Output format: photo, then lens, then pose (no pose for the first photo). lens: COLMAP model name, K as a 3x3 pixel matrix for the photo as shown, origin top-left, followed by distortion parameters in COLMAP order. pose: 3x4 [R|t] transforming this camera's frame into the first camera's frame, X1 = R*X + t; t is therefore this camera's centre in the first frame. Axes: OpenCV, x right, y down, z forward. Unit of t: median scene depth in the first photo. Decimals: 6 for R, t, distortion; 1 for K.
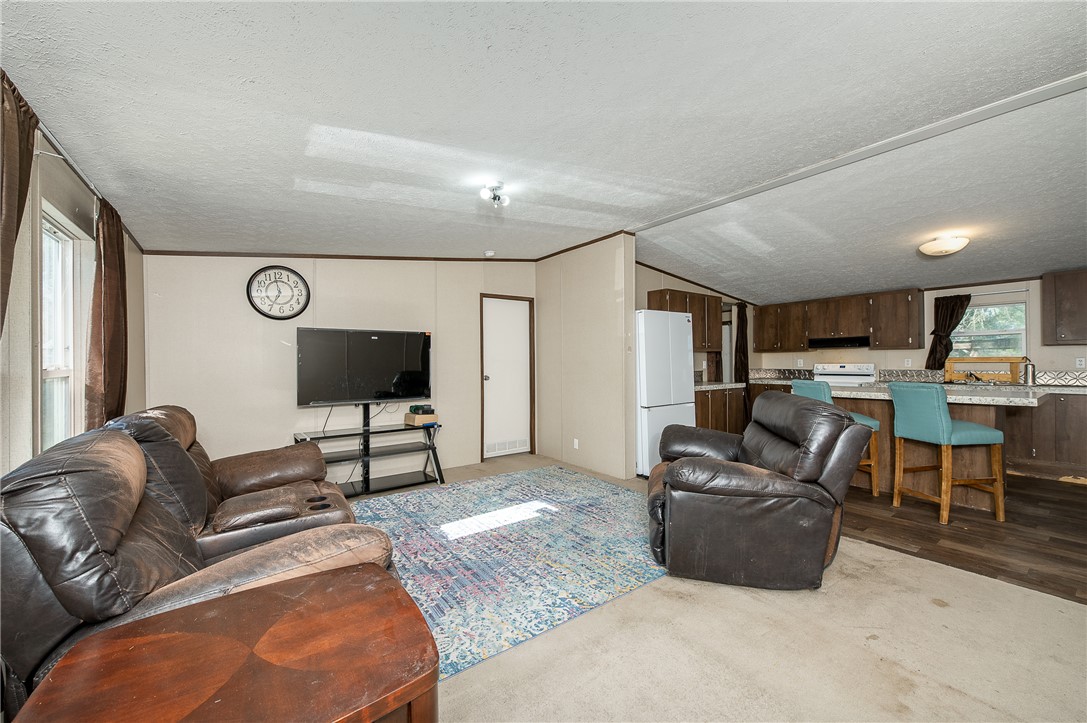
lens RADIAL K [[438.2, 0, 551.7], [0, 438.2, 365.3], [0, 0, 1]] dist [-0.002139, -0.000576]
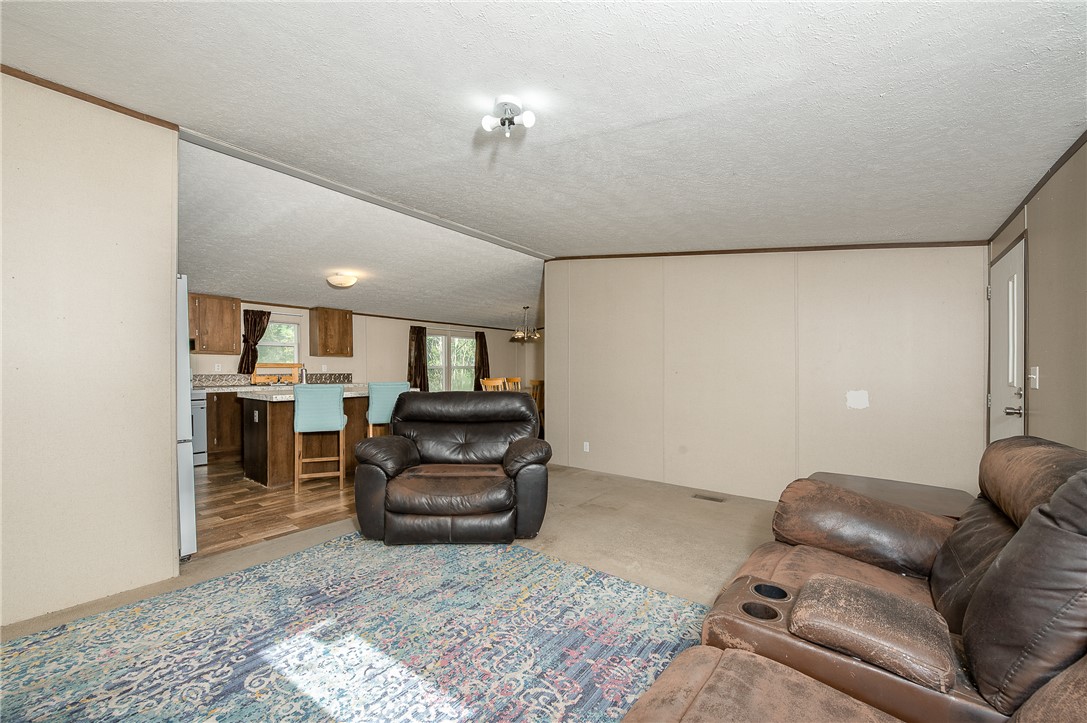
lens RADIAL K [[438.2, 0, 545.8], [0, 438.2, 367.6], [0, 0, 1]] dist [-0.002139, -0.000576]
pose [[-0.295620, 0.006016, 0.955287, -0.421776], [0.003316, 0.999981, -0.005272, 0.001981], [-0.955300, 0.001609, -0.295634, 0.607218]]
